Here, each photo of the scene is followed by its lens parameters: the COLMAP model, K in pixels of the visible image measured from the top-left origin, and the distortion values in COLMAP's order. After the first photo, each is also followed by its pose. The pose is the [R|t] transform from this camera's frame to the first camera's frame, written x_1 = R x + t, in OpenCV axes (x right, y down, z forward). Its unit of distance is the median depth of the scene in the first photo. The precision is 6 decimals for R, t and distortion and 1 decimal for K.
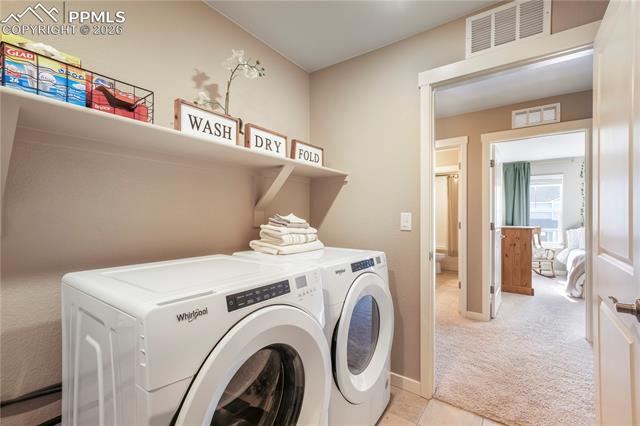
lens RADIAL K [[275.9, 0, 315.1], [0, 275.9, 213.9], [0, 0, 1]] dist [0.009443, -0.000258]
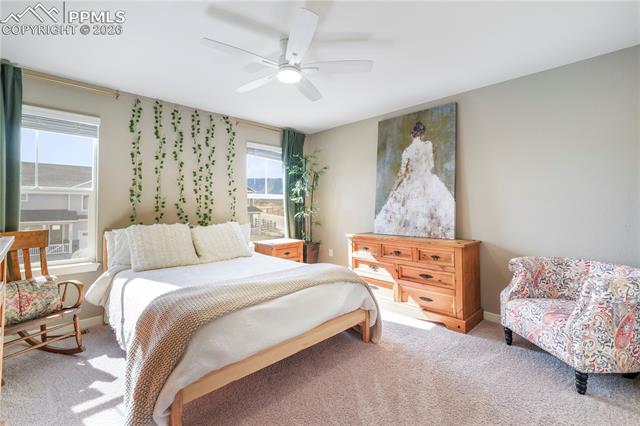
lens RADIAL K [[275.9, 0, 318.9], [0, 275.9, 206.6], [0, 0, 1]] dist [0.009443, -0.000258]
pose [[0.129148, 0.003499, 0.991619, 0.302131], [-0.013535, 0.999907, -0.001765, 0.006283], [-0.991533, -0.013194, 0.129183, 0.364192]]
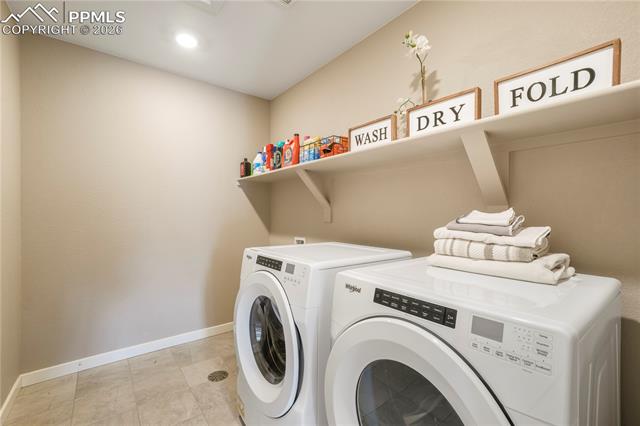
lens RADIAL K [[275.9, 0, 315.3], [0, 275.9, 215.1], [0, 0, 1]] dist [0.009443, -0.000258]
pose [[-0.255036, -0.002651, -0.966928, 0.761405], [-0.001513, 0.999996, -0.002343, 0.017959], [0.966930, 0.000865, -0.255039, 1.018111]]
